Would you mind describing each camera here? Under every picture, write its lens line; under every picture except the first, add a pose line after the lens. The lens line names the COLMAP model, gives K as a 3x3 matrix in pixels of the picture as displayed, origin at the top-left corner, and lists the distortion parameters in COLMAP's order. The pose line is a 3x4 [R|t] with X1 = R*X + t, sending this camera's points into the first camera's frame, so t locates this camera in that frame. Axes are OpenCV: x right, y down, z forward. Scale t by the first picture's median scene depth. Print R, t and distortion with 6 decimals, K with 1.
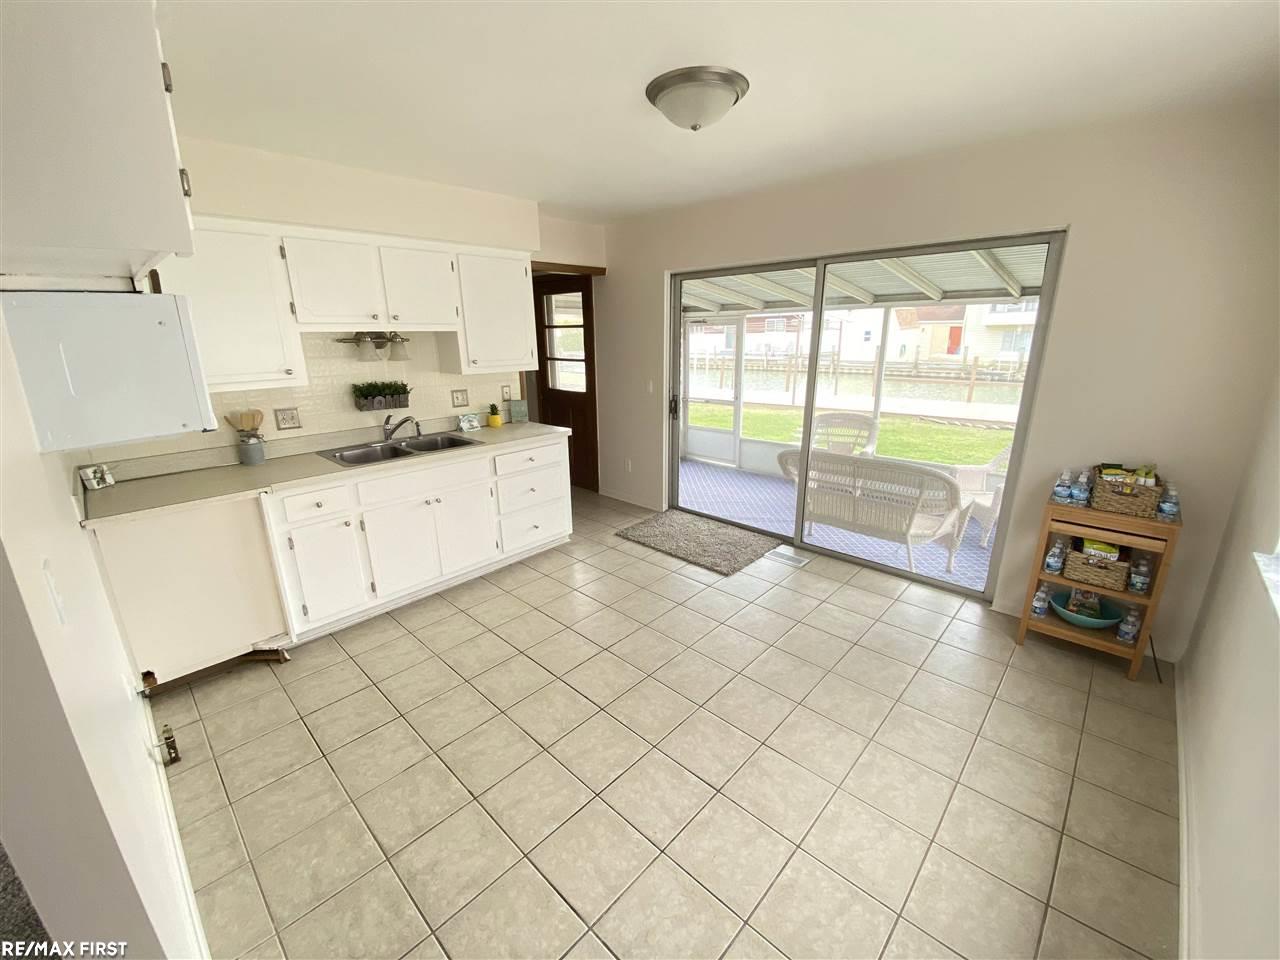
lens RADIAL K [[513.6, 0, 636.5], [0, 513.6, 480.5], [0, 0, 1]] dist [0.031220, -0.025692]
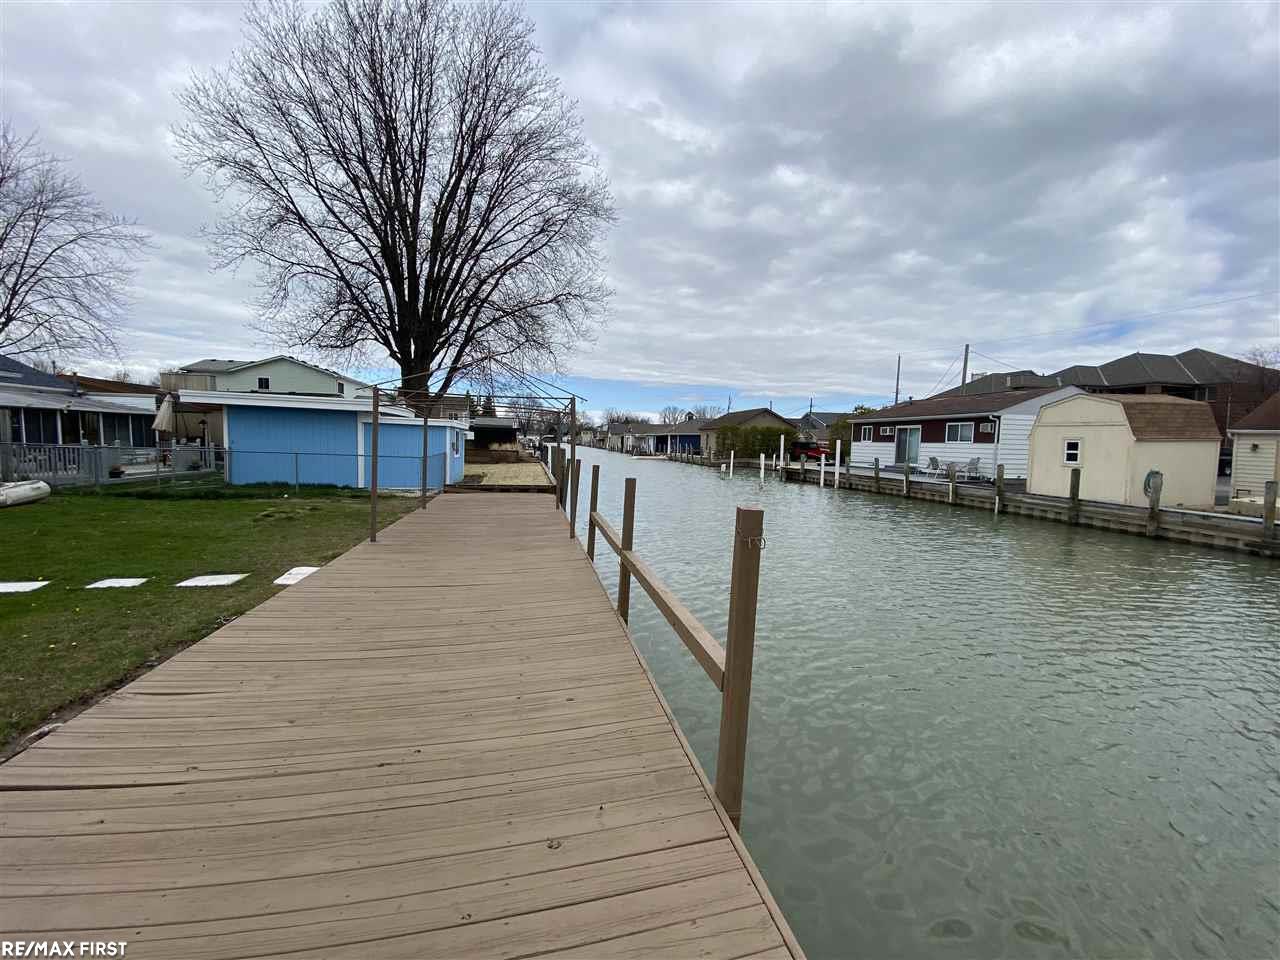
lens RADIAL K [[517.4, 0, 629.9], [0, 517.4, 478.2], [0, 0, 1]] dist [0.018621, -0.016451]
pose [[0.817637, 0.074535, -0.570889, 3.312055], [-0.193317, 0.969558, -0.150287, -0.739748], [0.542308, 0.233243, 0.807155, 2.875654]]
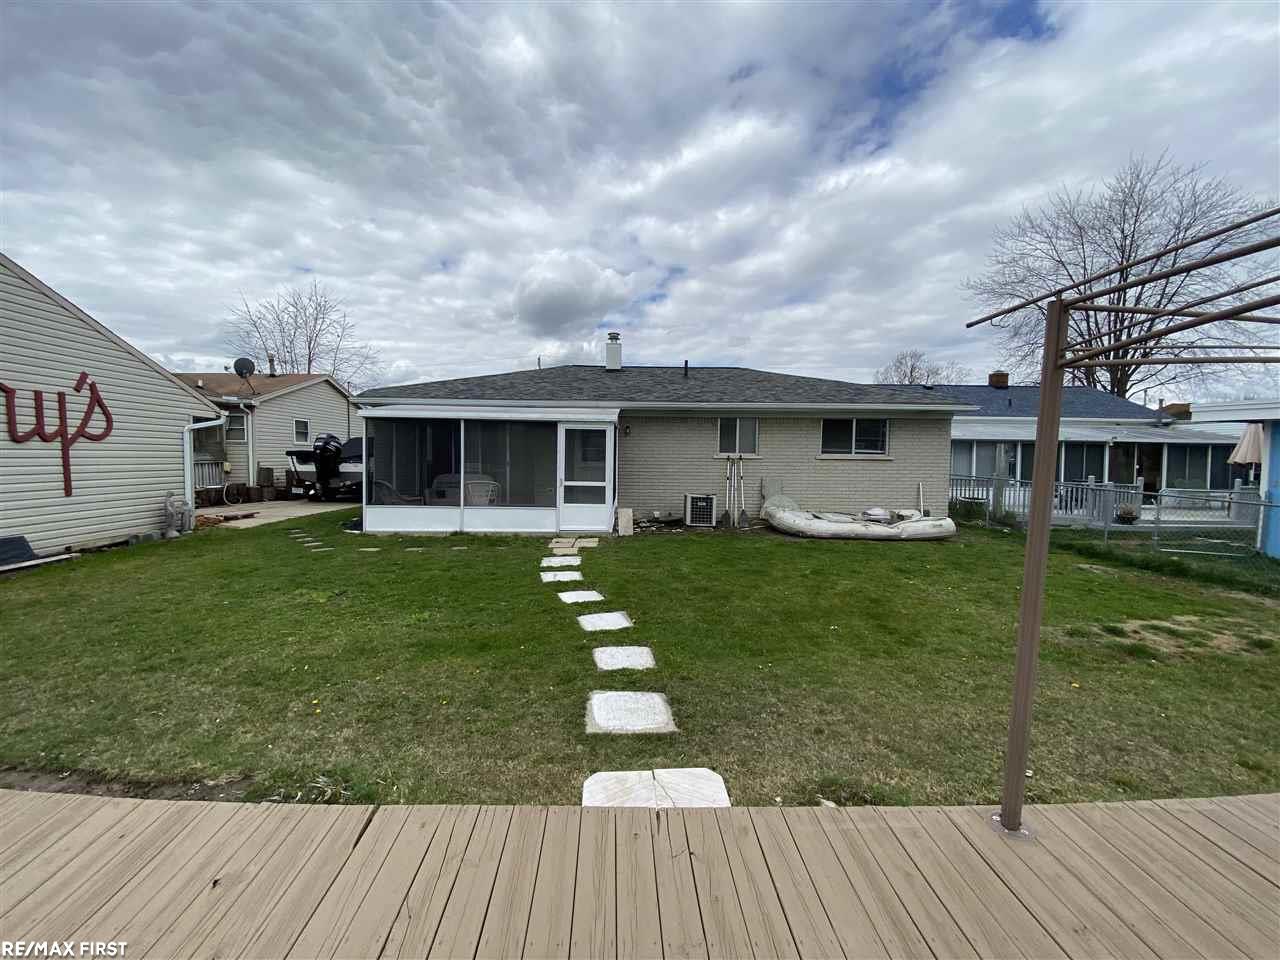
lens RADIAL K [[517.4, 0, 629.9], [0, 517.4, 478.2], [0, 0, 1]] dist [0.018621, -0.016451]
pose [[-0.708036, 0.036296, -0.705243, 2.113588], [-0.197493, 0.948651, 0.247099, -1.038836], [0.677998, 0.314235, -0.664511, 3.955498]]
